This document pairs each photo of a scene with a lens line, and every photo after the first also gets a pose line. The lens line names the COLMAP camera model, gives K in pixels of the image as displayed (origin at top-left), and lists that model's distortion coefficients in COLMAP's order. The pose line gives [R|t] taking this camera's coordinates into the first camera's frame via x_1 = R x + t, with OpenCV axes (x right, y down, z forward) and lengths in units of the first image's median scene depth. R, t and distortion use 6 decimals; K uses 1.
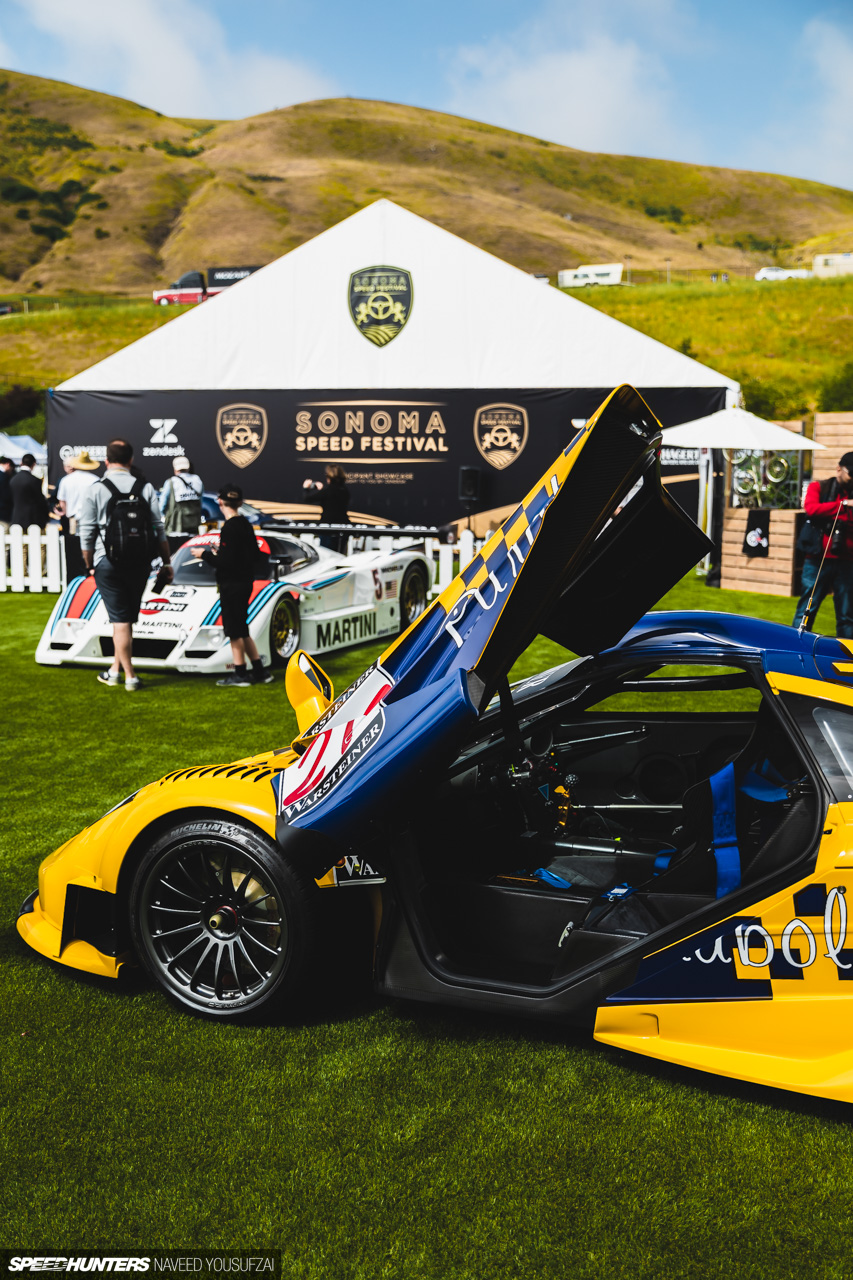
lens RADIAL K [[1484.9, 0, 426.5], [0, 1484.9, 640.0], [0, 0, 1]] dist [0.004865, -0.000162]
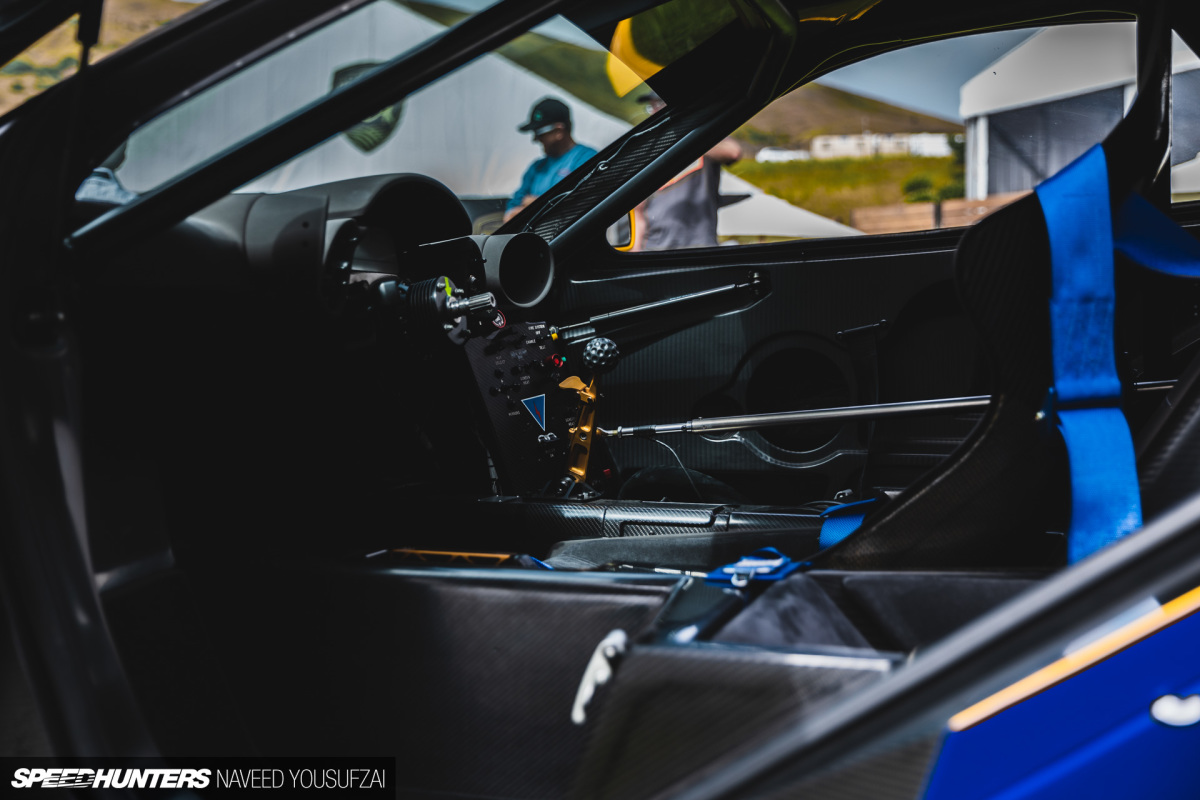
lens RADIAL K [[1496.4, 0, 599.5], [0, 1496.4, 381.5], [0, 0, 1]] dist [0.021304, -0.003364]
pose [[0.993922, -0.000988, 0.110083, 0.058094], [0.011563, 0.995366, -0.095462, 0.156455], [-0.109478, 0.096155, 0.989327, 0.660768]]
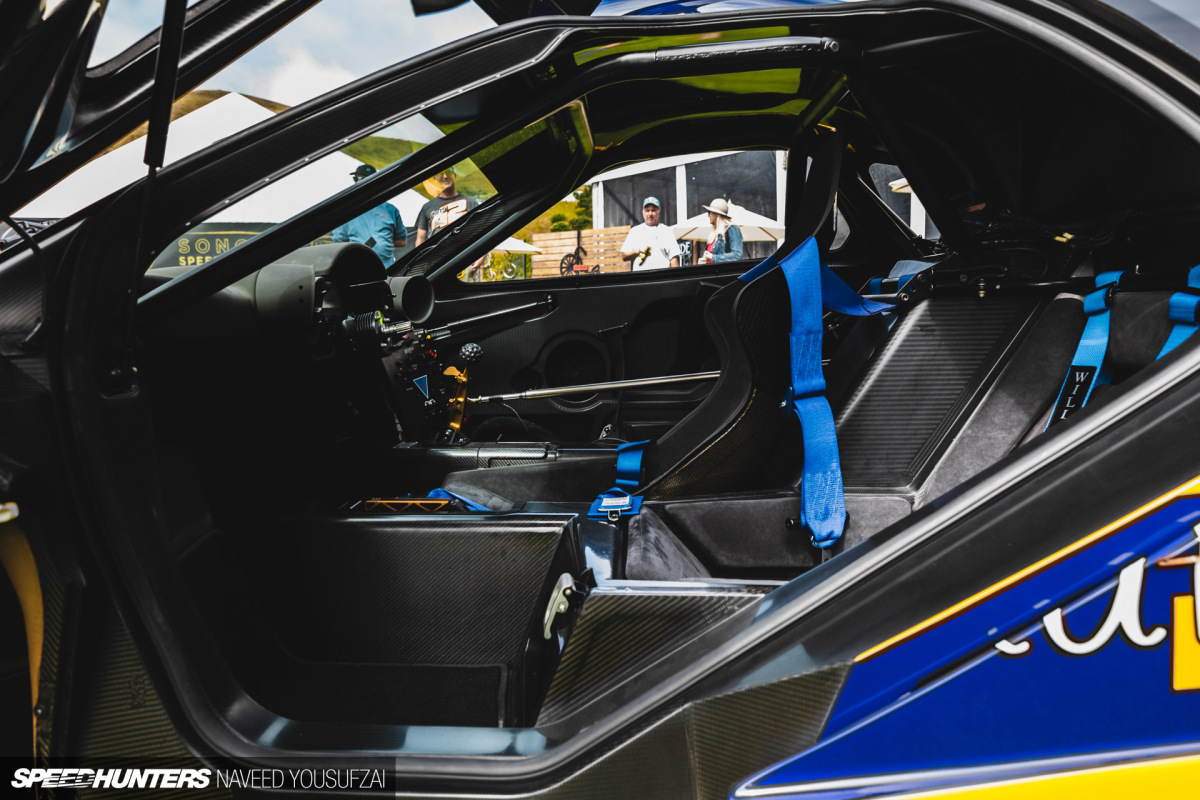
lens RADIAL K [[821.7, 0, 580.4], [0, 821.7, 391.6], [0, 0, 1]] dist [0.011341, 0.002333]
pose [[0.940962, -0.047594, 0.335149, 0.024288], [0.053940, 0.998498, -0.009648, 0.129988], [-0.334186, 0.027157, 0.942116, 0.717118]]
